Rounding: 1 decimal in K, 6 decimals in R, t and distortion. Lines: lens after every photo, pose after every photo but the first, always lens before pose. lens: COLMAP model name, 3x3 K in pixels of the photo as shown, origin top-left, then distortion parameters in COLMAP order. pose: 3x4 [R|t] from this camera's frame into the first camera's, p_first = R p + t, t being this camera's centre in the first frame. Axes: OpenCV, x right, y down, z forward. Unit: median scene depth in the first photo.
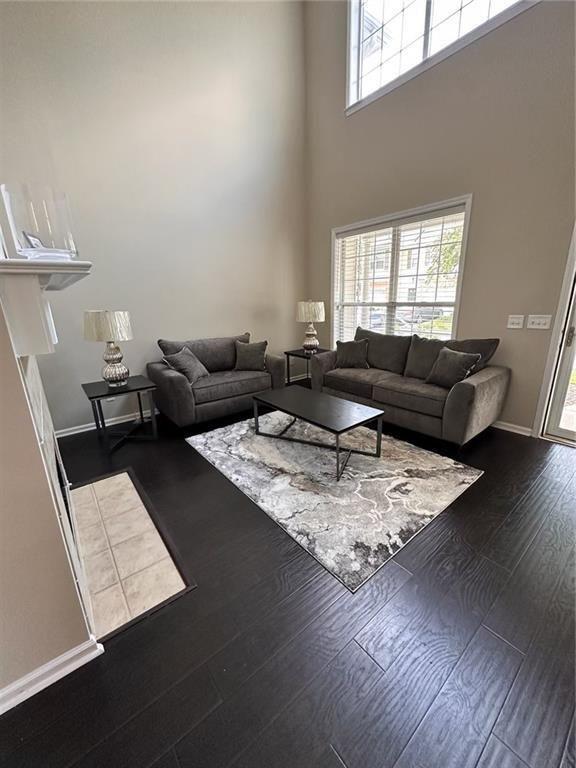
lens RADIAL K [[308.2, 0, 291.1], [0, 308.2, 385.5], [0, 0, 1]] dist [-0.002736, -0.000109]
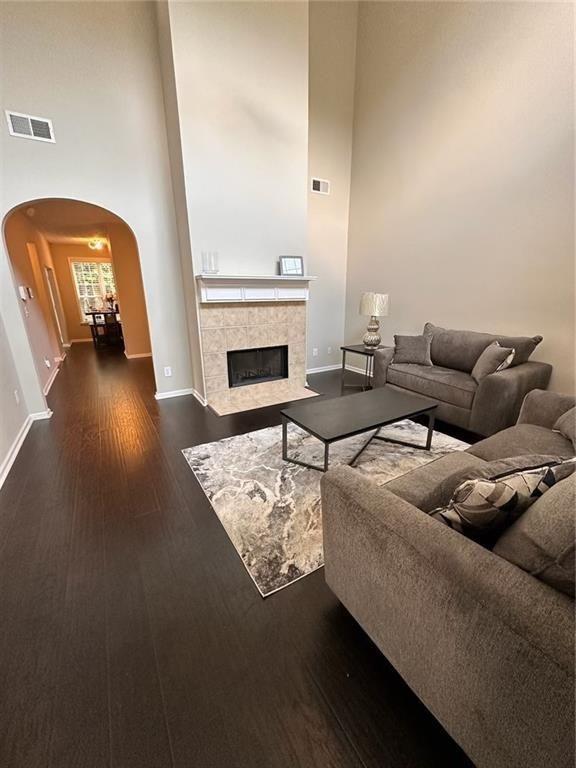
lens RADIAL K [[308.2, 0, 286.5], [0, 308.2, 382.3], [0, 0, 1]] dist [-0.002736, -0.000109]
pose [[-0.148292, 0.303866, -0.941103, 1.035026], [-0.258594, 0.906601, 0.333473, -0.280808], [0.954536, 0.292815, -0.055863, 0.958007]]
